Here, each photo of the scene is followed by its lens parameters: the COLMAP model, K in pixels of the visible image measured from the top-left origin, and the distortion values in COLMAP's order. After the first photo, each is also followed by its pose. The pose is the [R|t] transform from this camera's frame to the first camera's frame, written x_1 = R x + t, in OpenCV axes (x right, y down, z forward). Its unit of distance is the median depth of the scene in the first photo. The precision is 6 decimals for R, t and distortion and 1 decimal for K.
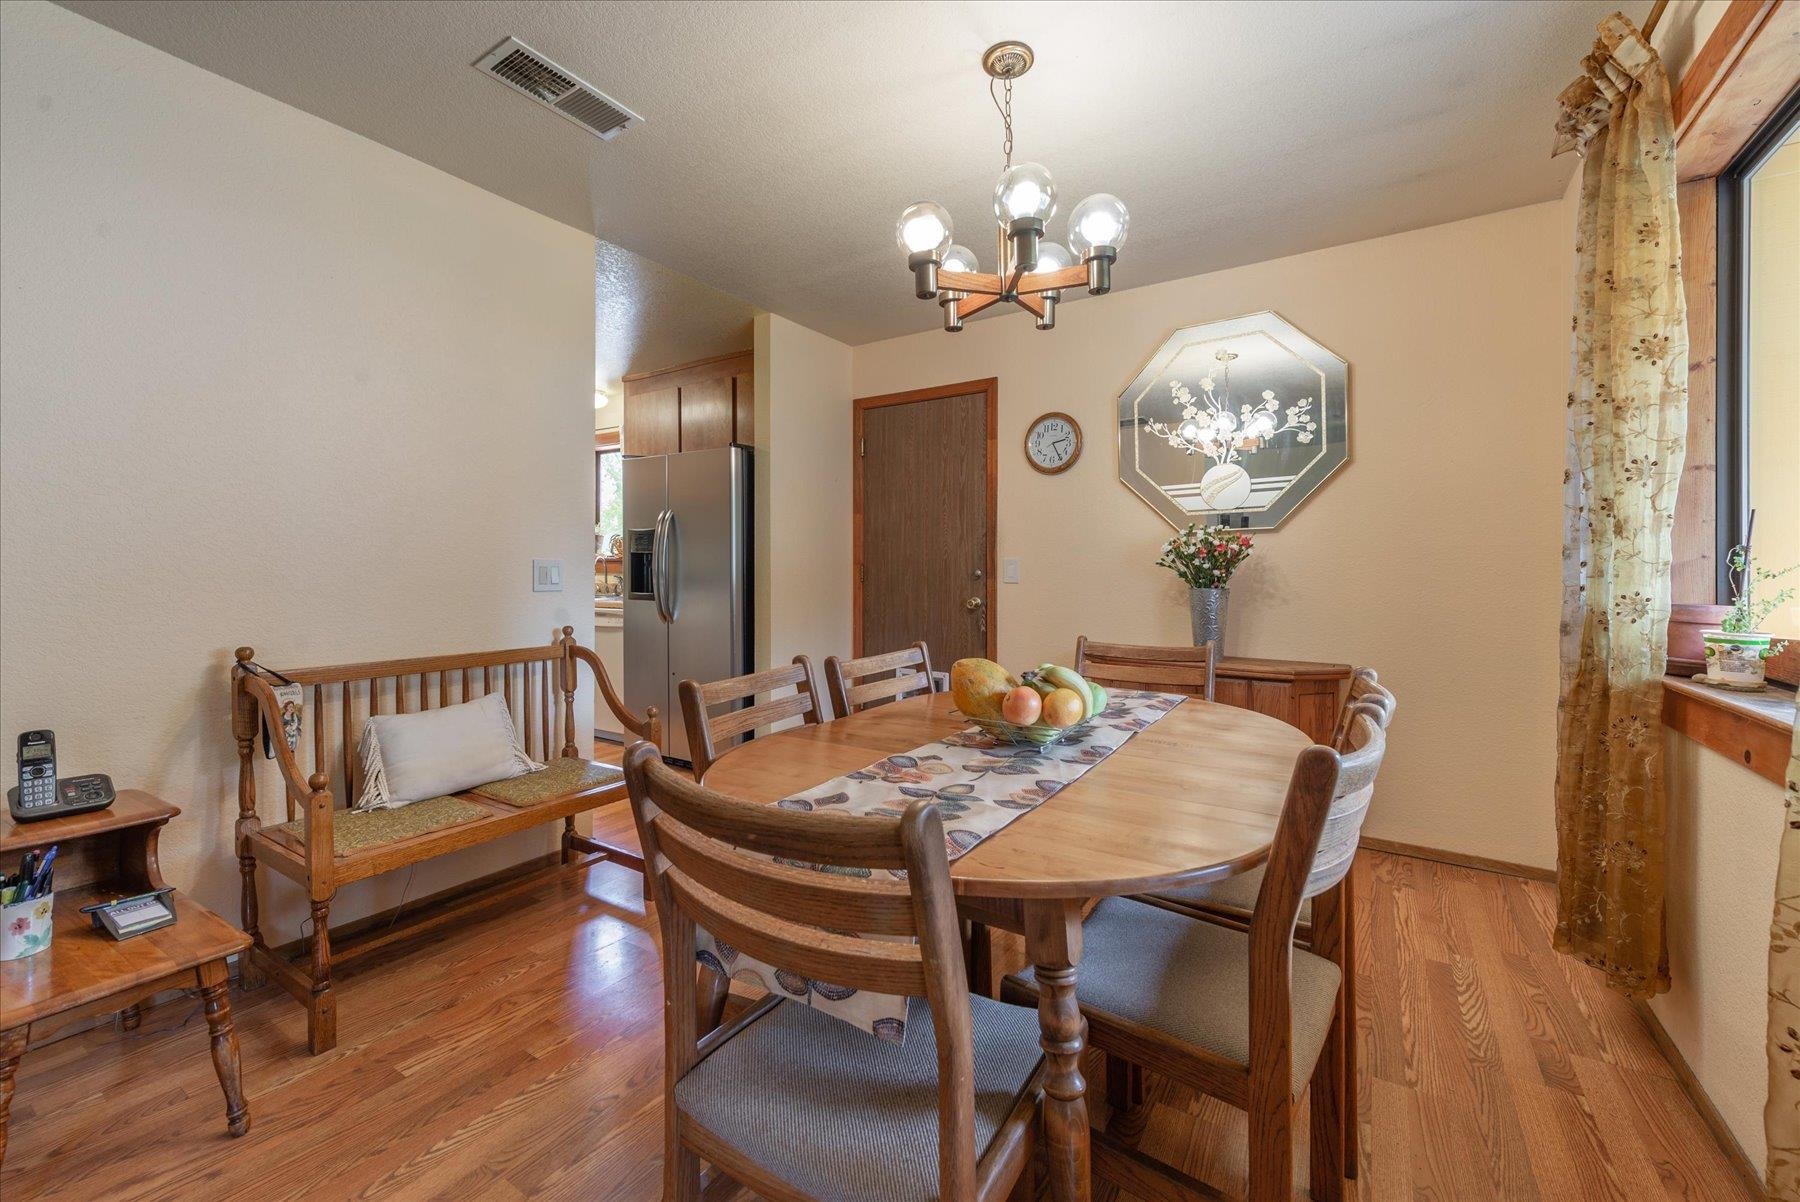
lens RADIAL K [[731.4, 0, 918.3], [0, 731.4, 571.6], [0, 0, 1]] dist [0.000393, -0.000025]
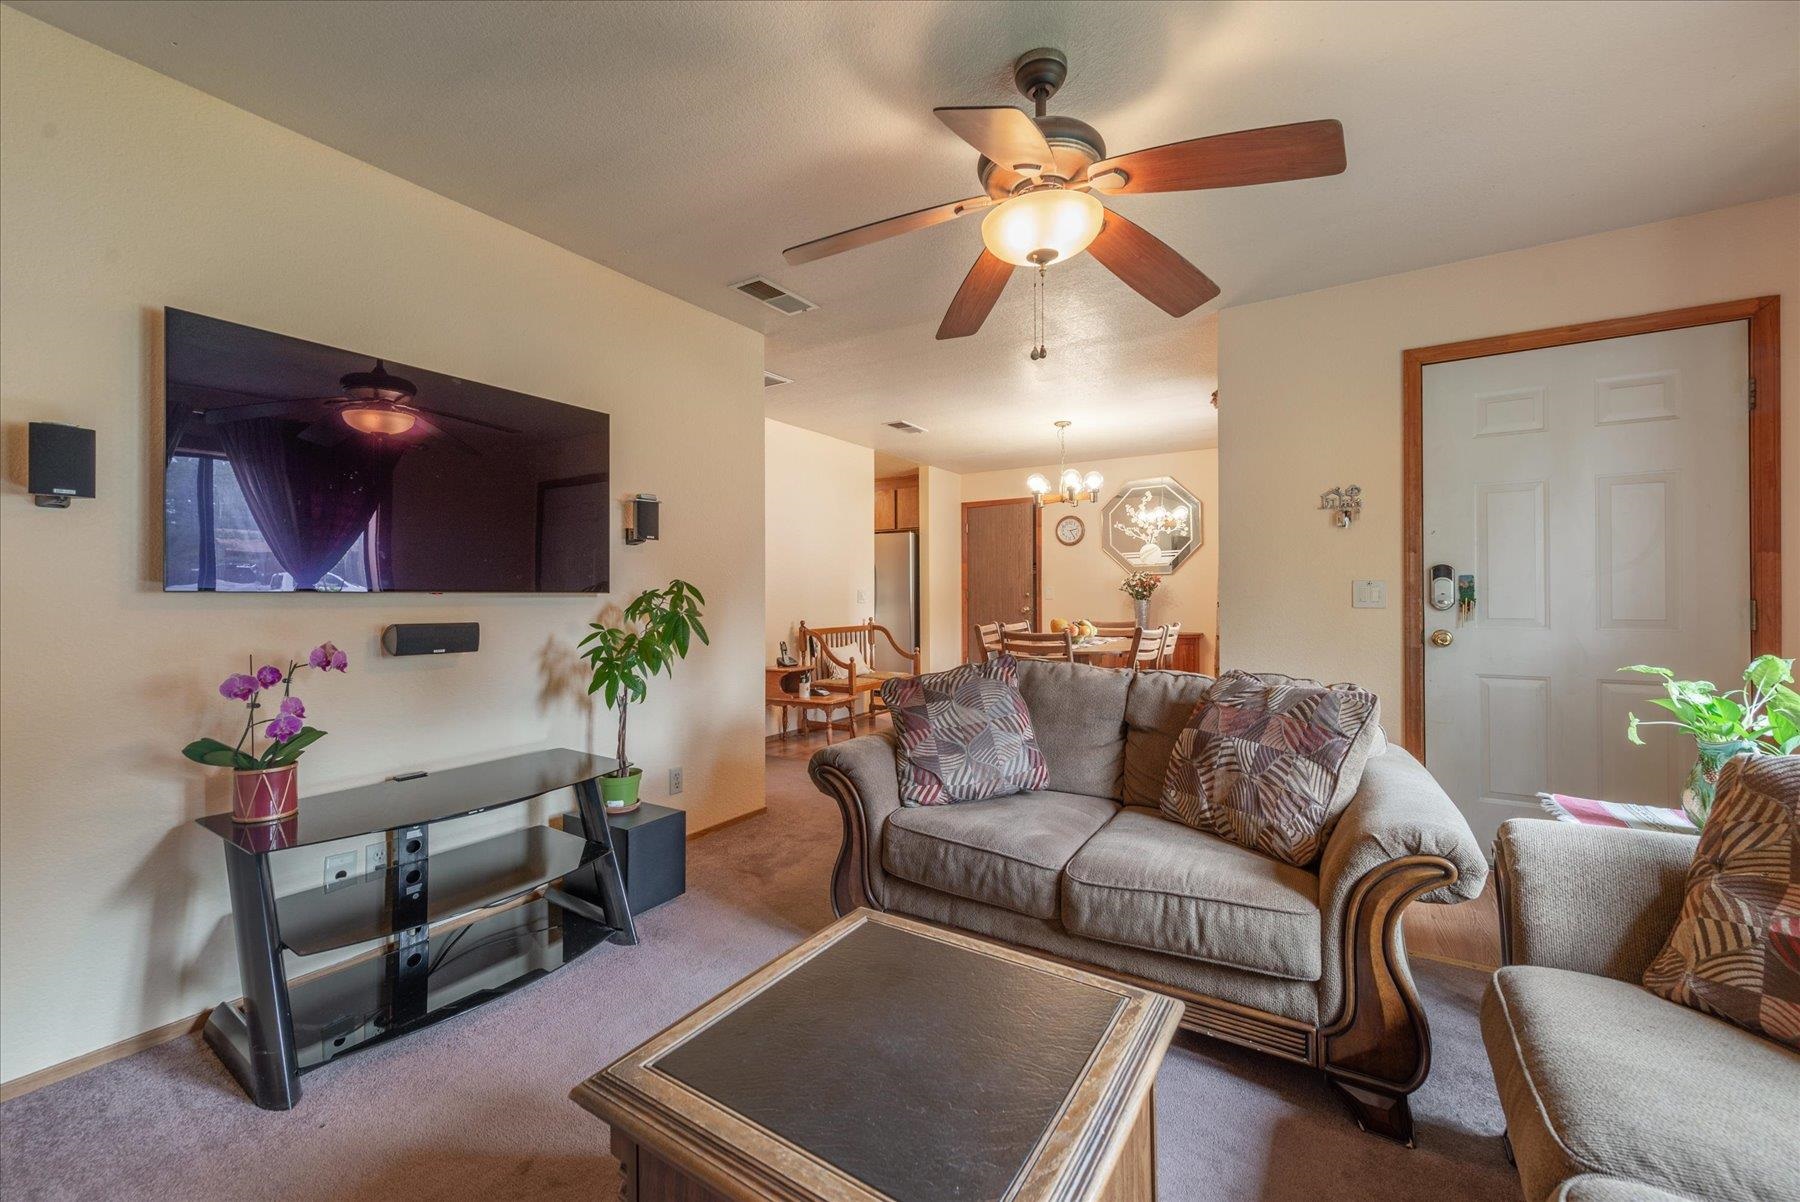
lens RADIAL K [[721.7, 0, 896.4], [0, 721.7, 591.6], [0, 0, 1]] dist [0.000541, -0.000172]
pose [[0.999784, -0.006586, -0.019724, -0.325379], [0.006559, 0.999977, -0.001436, -0.004931], [0.019733, 0.001306, 0.999804, -1.270687]]
